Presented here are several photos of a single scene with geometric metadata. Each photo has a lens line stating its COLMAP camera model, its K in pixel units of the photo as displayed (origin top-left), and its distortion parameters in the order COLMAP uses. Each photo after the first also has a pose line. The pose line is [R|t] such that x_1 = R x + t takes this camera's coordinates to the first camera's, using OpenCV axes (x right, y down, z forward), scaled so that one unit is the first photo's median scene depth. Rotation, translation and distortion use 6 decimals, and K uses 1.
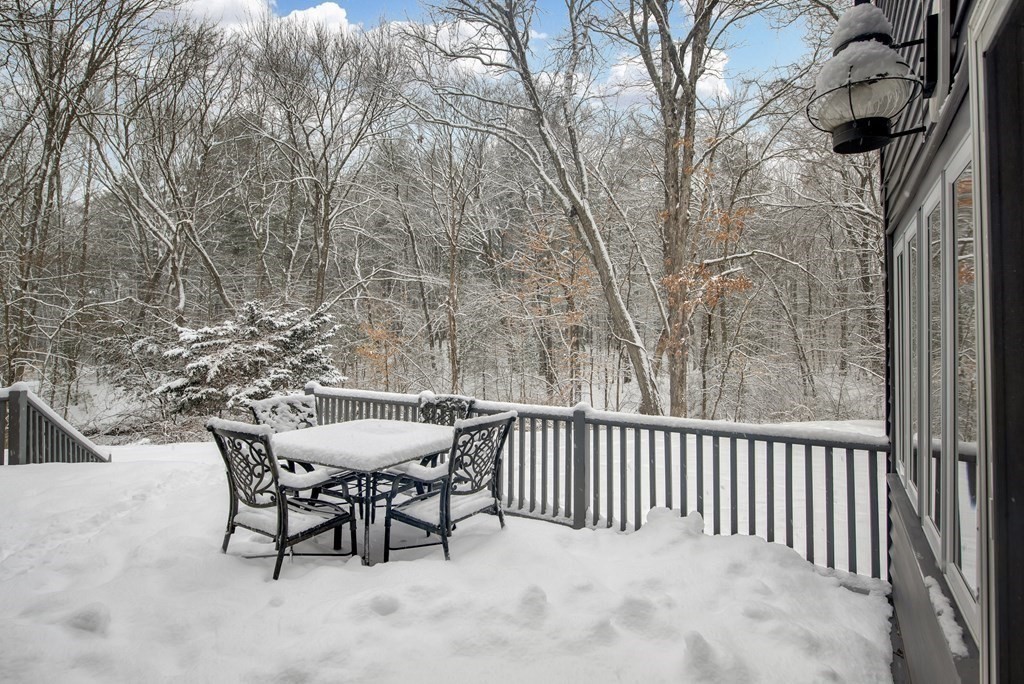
lens RADIAL K [[508.8, 0, 509.5], [0, 508.8, 329.7], [0, 0, 1]] dist [-0.004937, -0.001772]
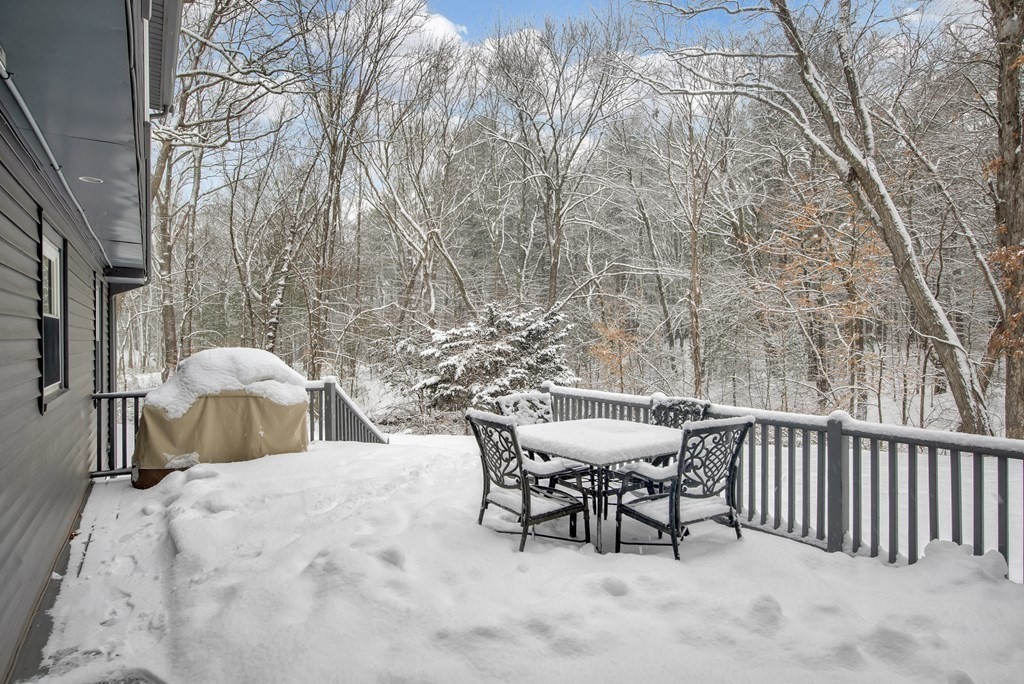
lens RADIAL K [[562.3, 0, 513.0], [0, 562.3, 336.8], [0, 0, 1]] dist [-0.006468, -0.000690]
pose [[0.909510, -0.009955, -0.415563, 0.008242], [0.016880, 0.999773, 0.012995, -0.001298], [0.415339, -0.018833, 0.909472, -0.023443]]
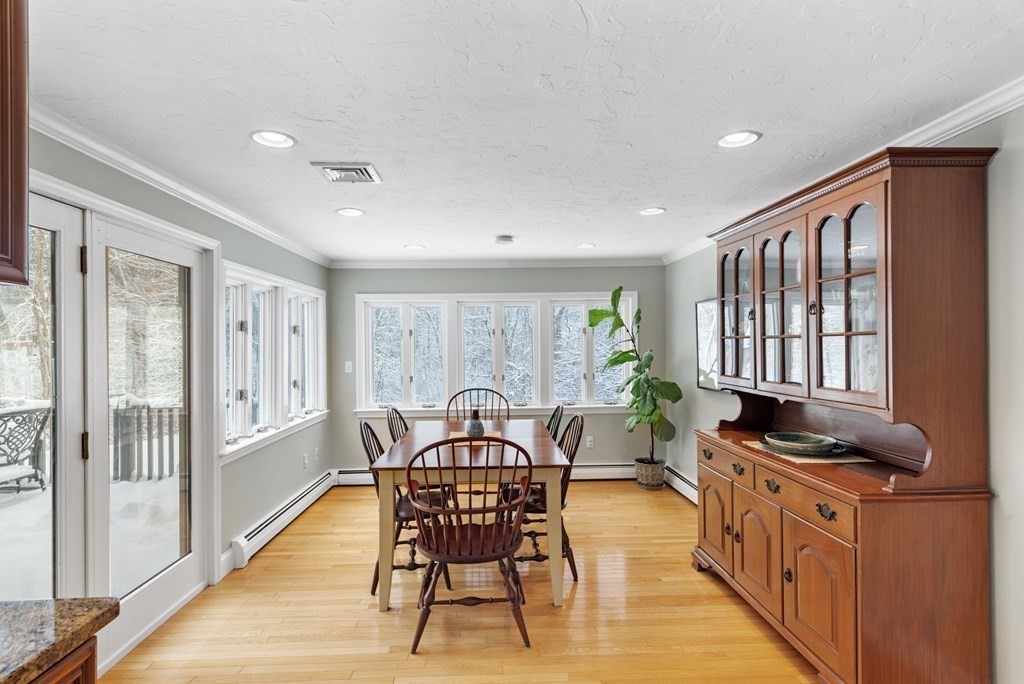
lens RADIAL K [[508.8, 0, 519.9], [0, 508.8, 341.3], [0, 0, 1]] dist [-0.004937, -0.001772]
pose [[0.807960, -0.011267, 0.589129, 0.043529], [0.000703, 0.999835, 0.018158, -0.004776], [-0.589237, -0.014257, 0.807835, -0.158582]]
